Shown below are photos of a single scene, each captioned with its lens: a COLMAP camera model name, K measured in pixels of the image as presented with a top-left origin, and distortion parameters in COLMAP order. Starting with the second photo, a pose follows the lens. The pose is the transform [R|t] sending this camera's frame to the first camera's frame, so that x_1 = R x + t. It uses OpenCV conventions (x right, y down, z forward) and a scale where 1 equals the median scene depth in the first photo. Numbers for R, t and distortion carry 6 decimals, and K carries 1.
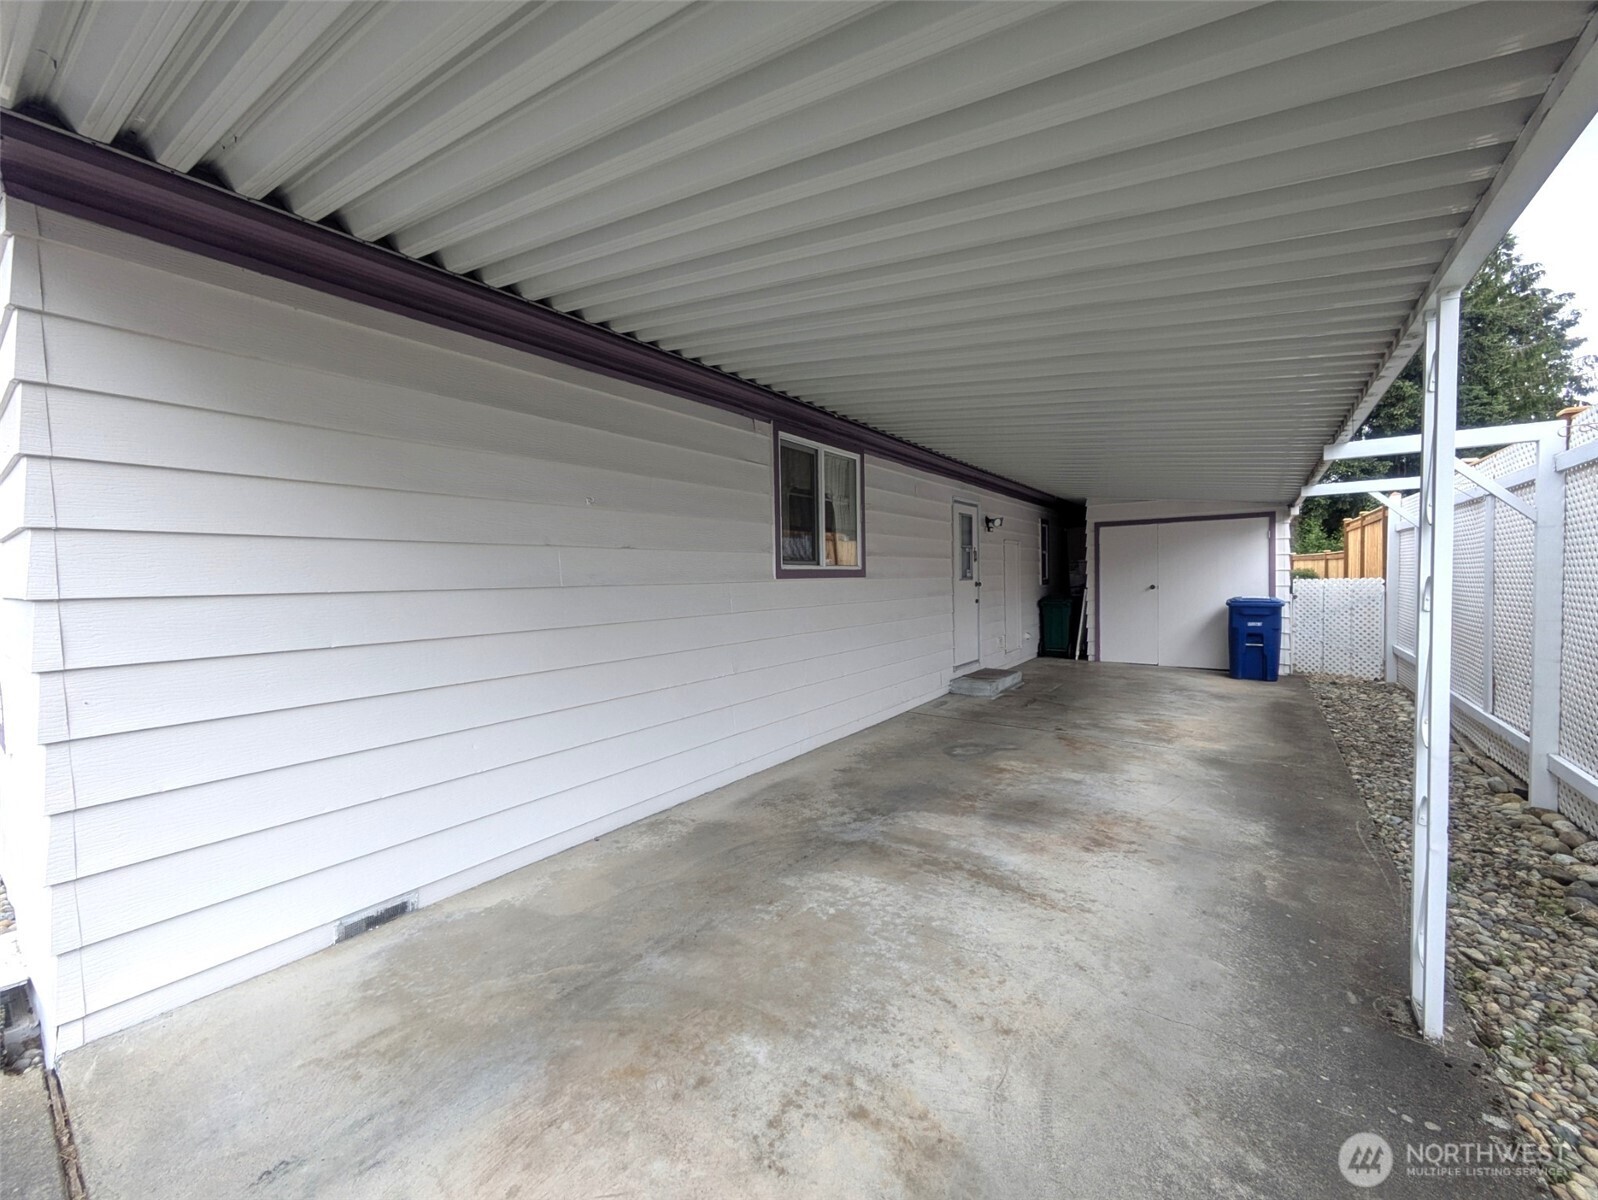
lens RADIAL K [[621.4, 0, 799.0], [0, 621.4, 600.0], [0, 0, 1]] dist [0.001246, -0.000019]
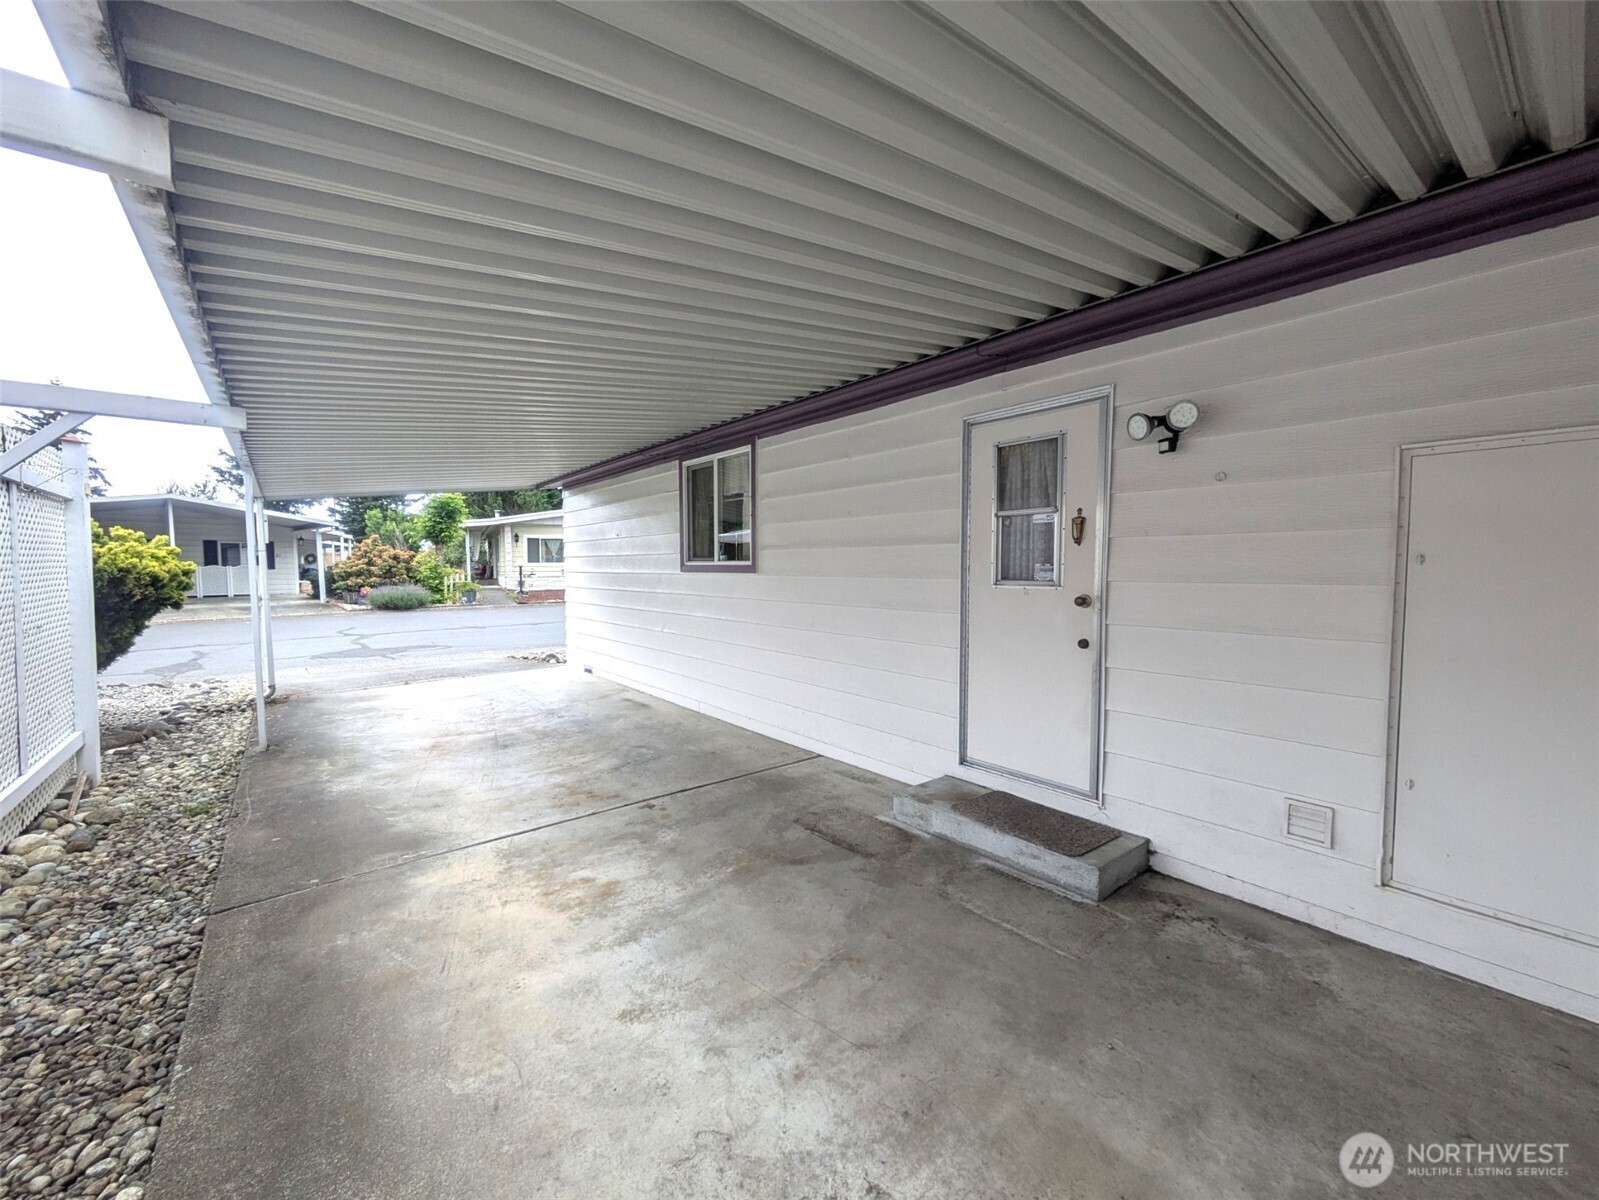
lens RADIAL K [[626.8, 0, 799.5], [0, 626.8, 600.0], [0, 0, 1]] dist [-0.001274, -0.000134]
pose [[-0.249681, 0.065979, -0.966078, 1.139895], [-0.034952, 0.996412, 0.077084, -0.080839], [0.967697, 0.053013, -0.246479, 1.470299]]
